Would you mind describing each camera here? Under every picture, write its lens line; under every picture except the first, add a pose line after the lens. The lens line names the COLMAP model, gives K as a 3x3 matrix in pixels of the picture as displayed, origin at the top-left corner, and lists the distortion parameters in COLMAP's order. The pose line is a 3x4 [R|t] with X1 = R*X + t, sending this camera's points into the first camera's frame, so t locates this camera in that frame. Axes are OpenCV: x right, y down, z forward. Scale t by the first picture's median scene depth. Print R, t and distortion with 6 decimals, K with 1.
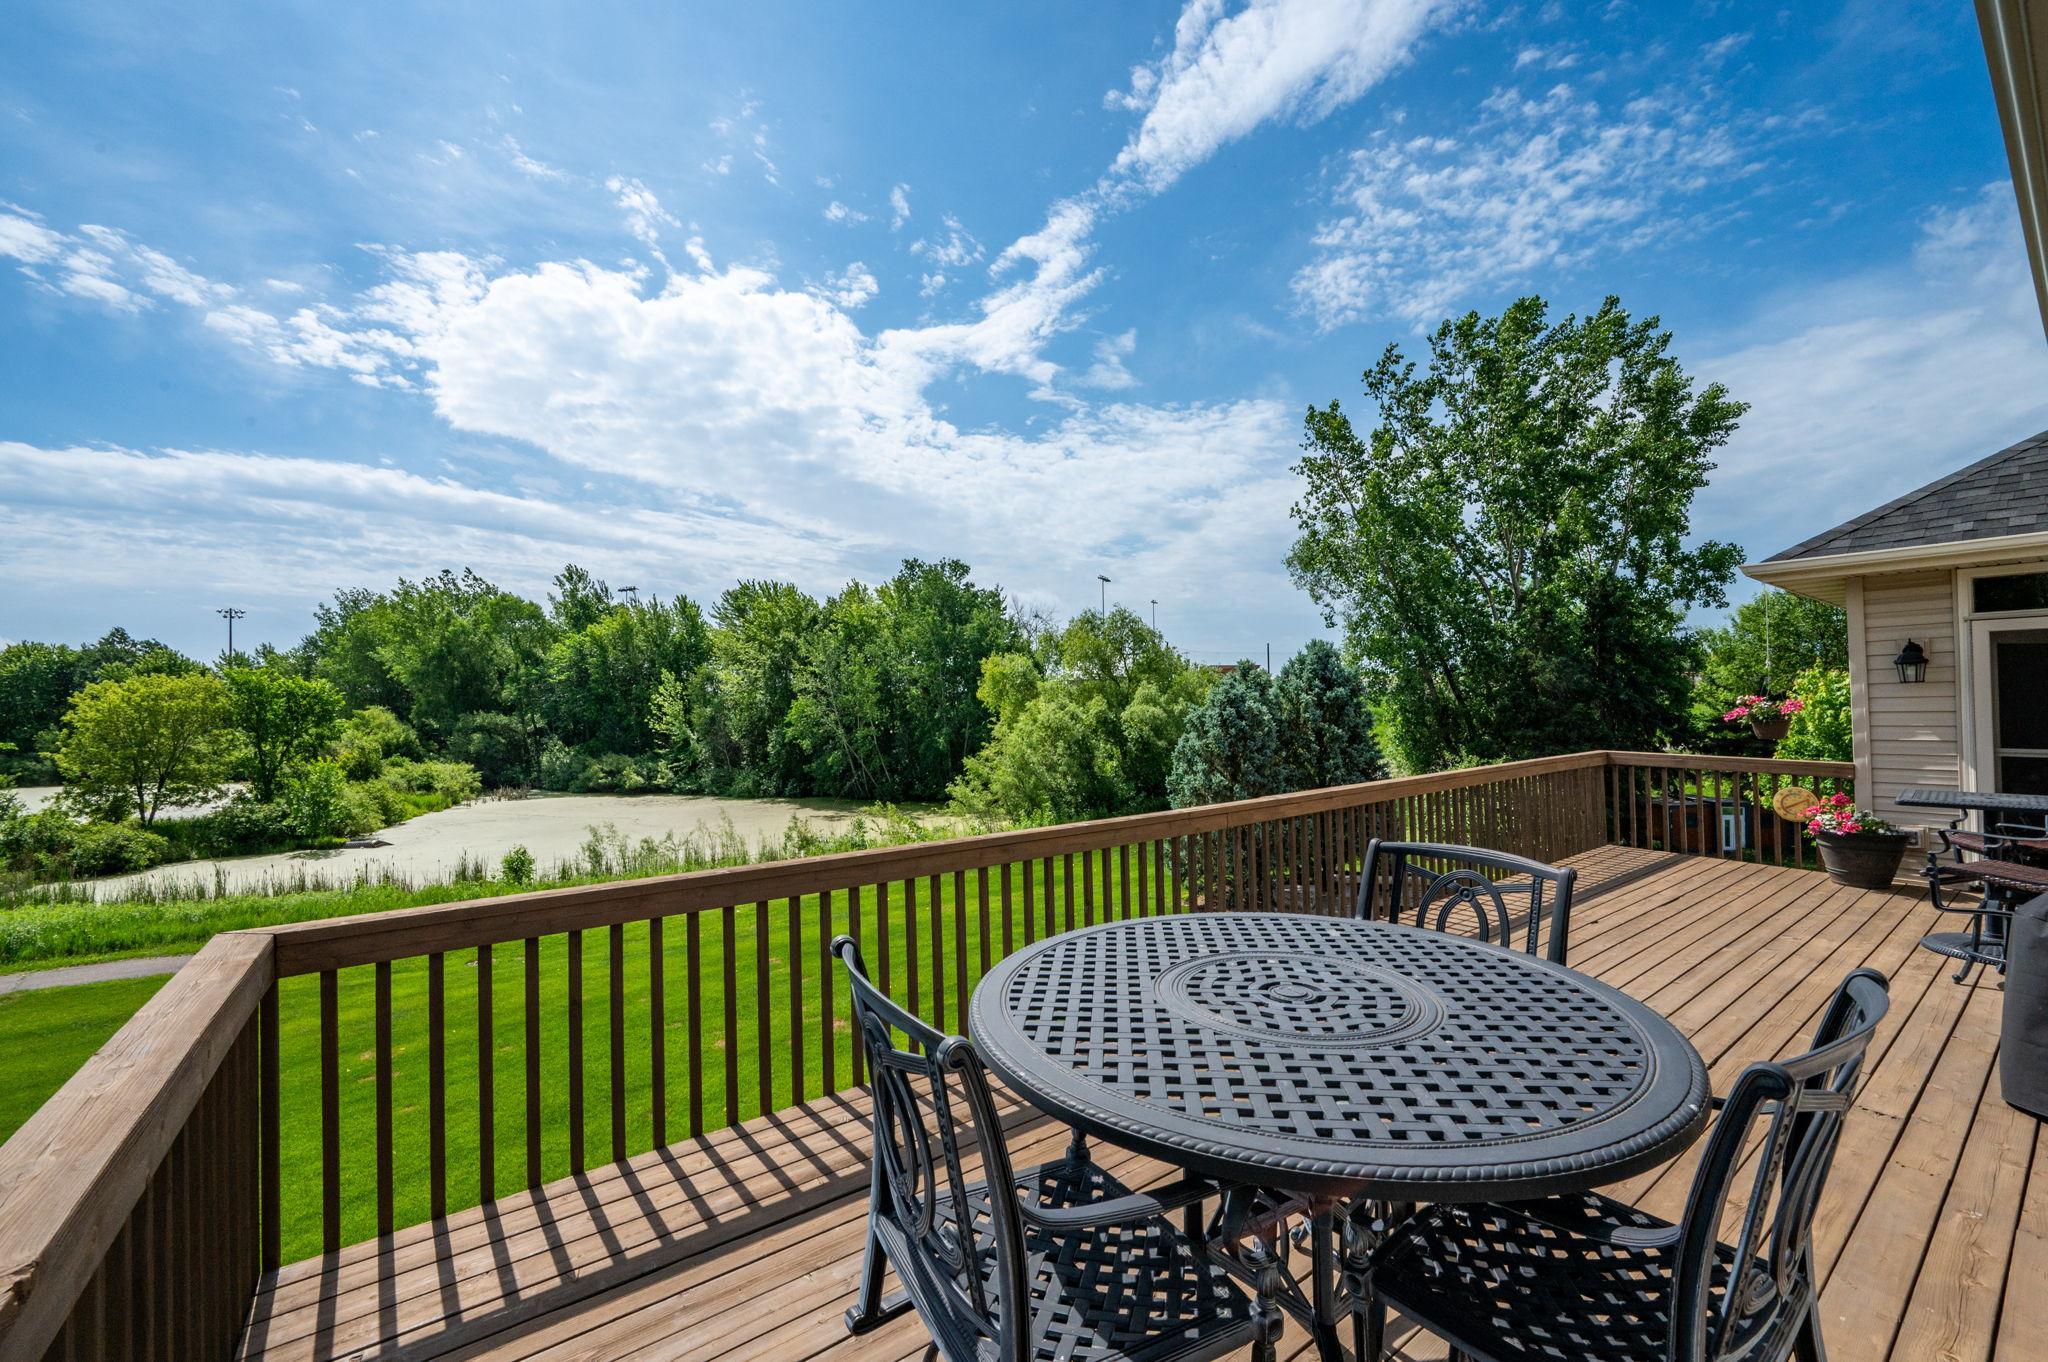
lens RADIAL K [[856.1, 0, 1026.0], [0, 856.1, 684.4], [0, 0, 1]] dist [0.005632, 0.001299]
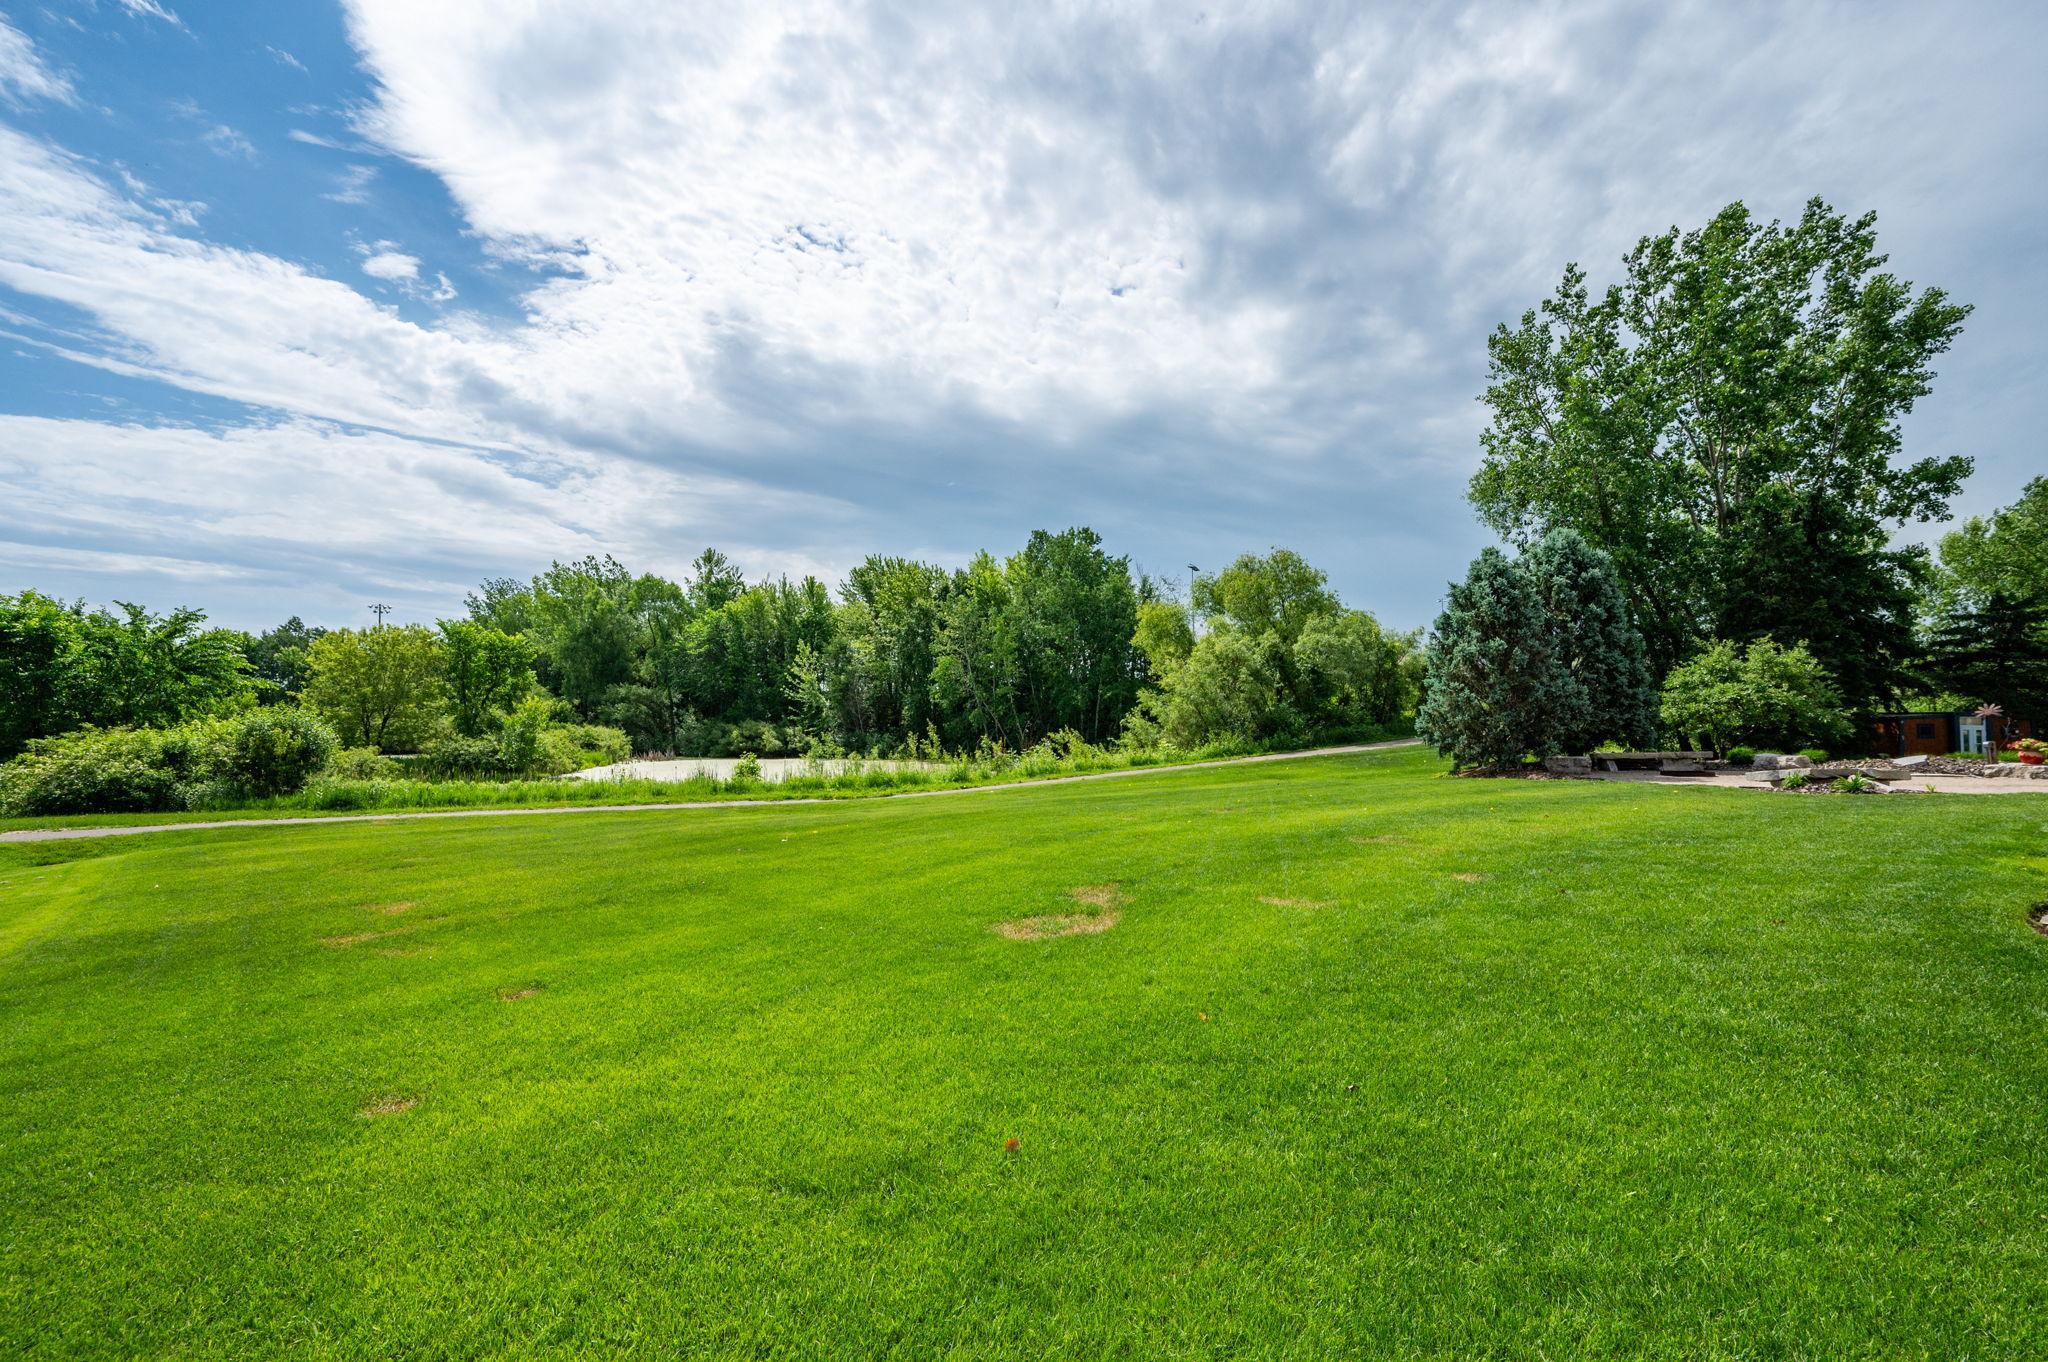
lens RADIAL K [[835.9, 0, 1009.2], [0, 835.9, 669.1], [0, 0, 1]] dist [0.010607, -0.000433]
pose [[0.997963, -0.004551, -0.063635, -0.100683], [0.001696, 0.998992, -0.044846, 0.064676], [0.063775, 0.044647, 0.996965, -0.006900]]
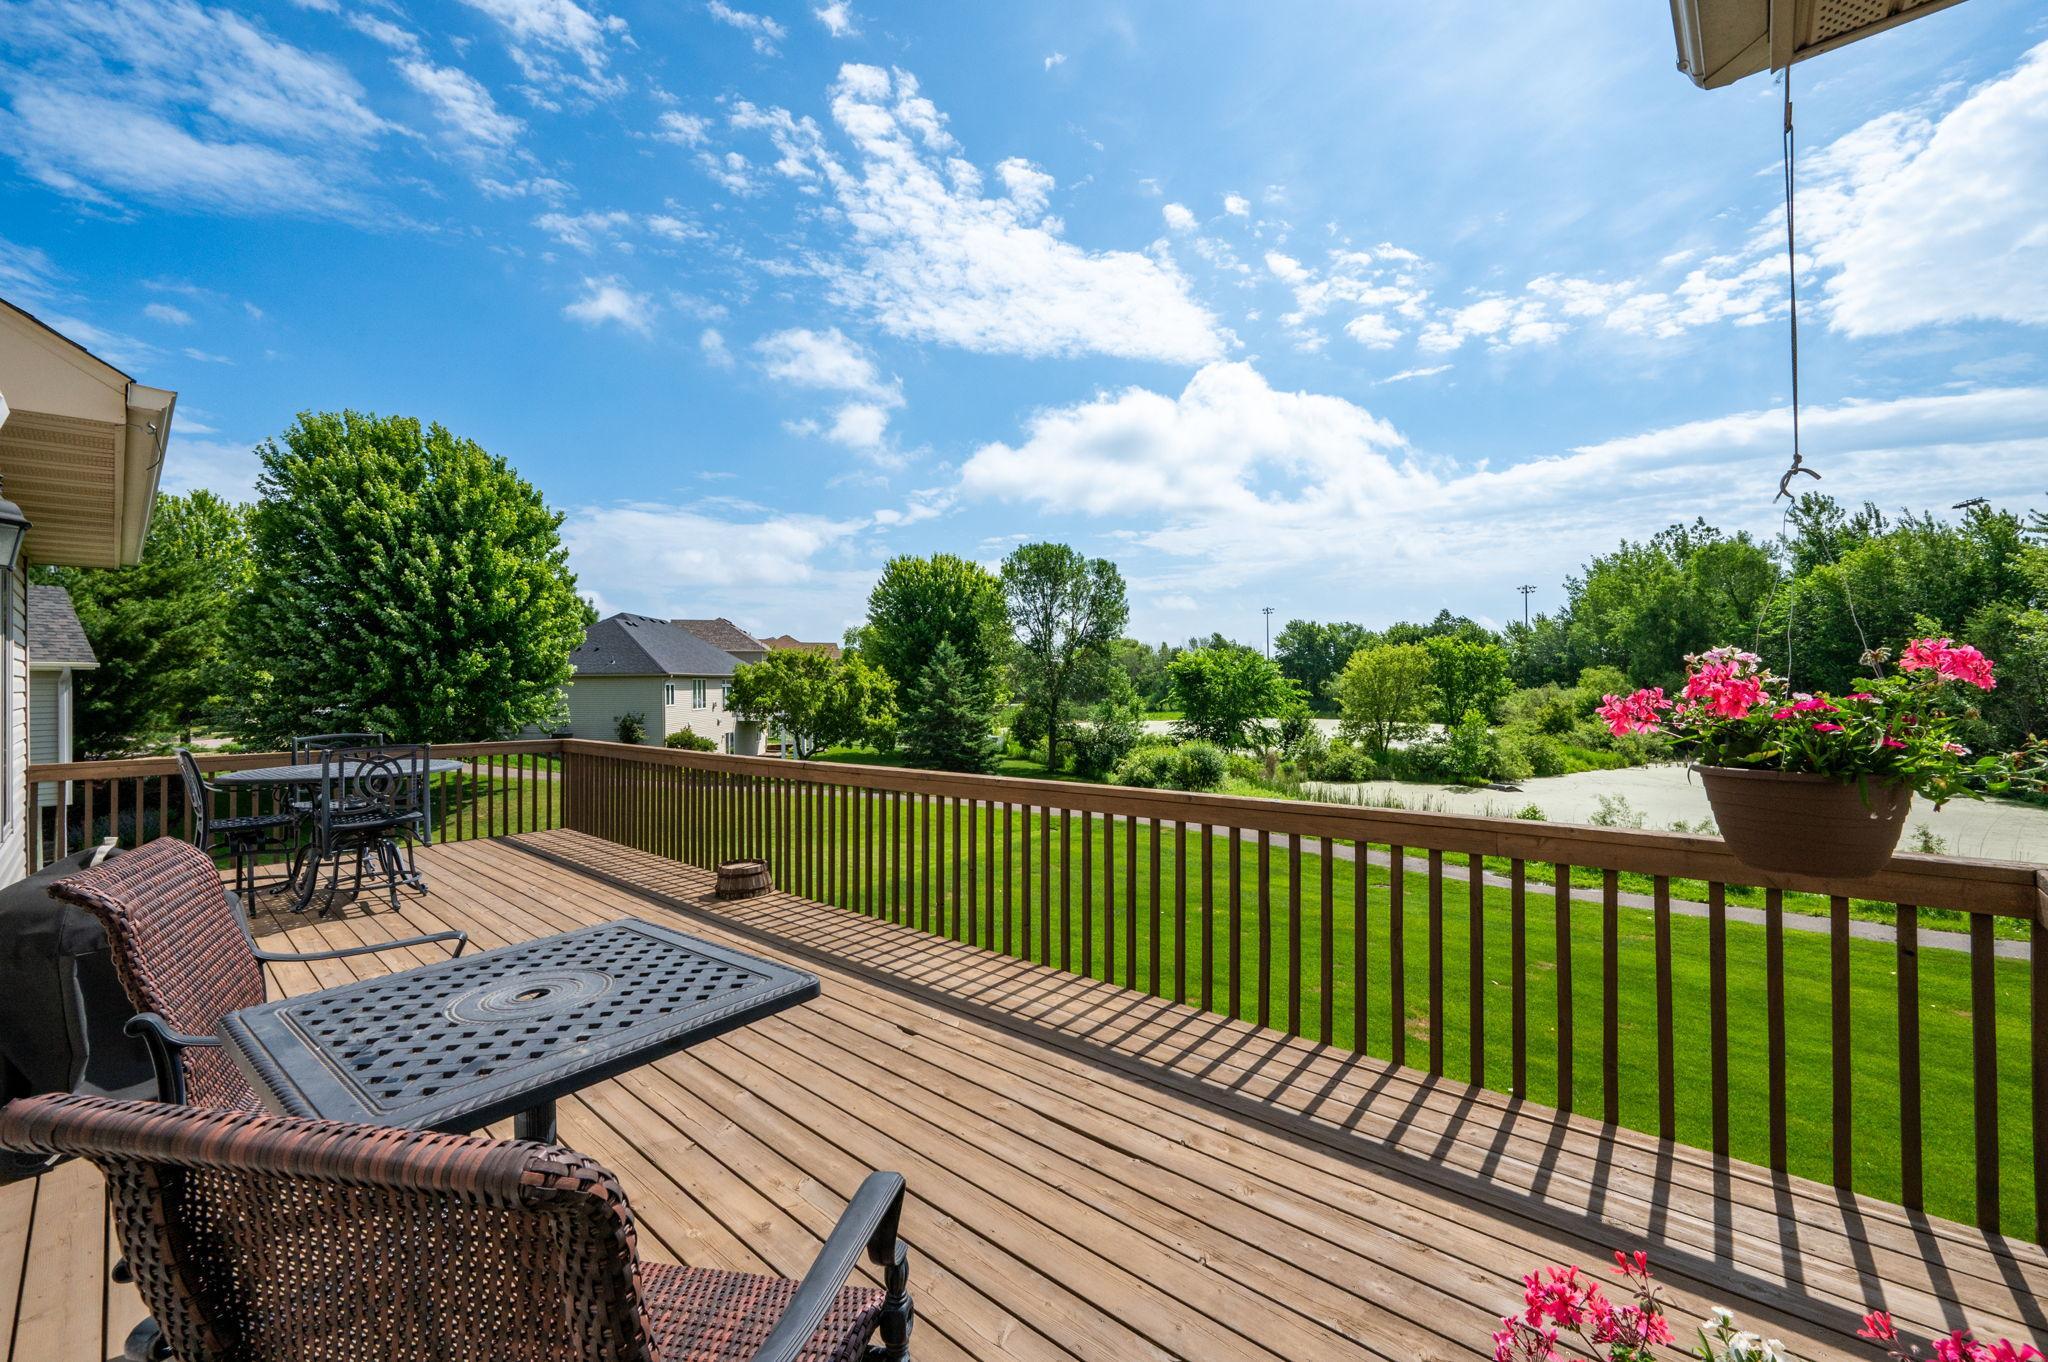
lens RADIAL K [[856.1, 0, 1012.6], [0, 856.1, 690.0], [0, 0, 1]] dist [0.005632, 0.001299]
pose [[0.198901, 0.021680, -0.979780, 0.149189], [0.030610, 0.999130, 0.028323, 0.002591], [0.979541, -0.035625, 0.198064, 0.092662]]
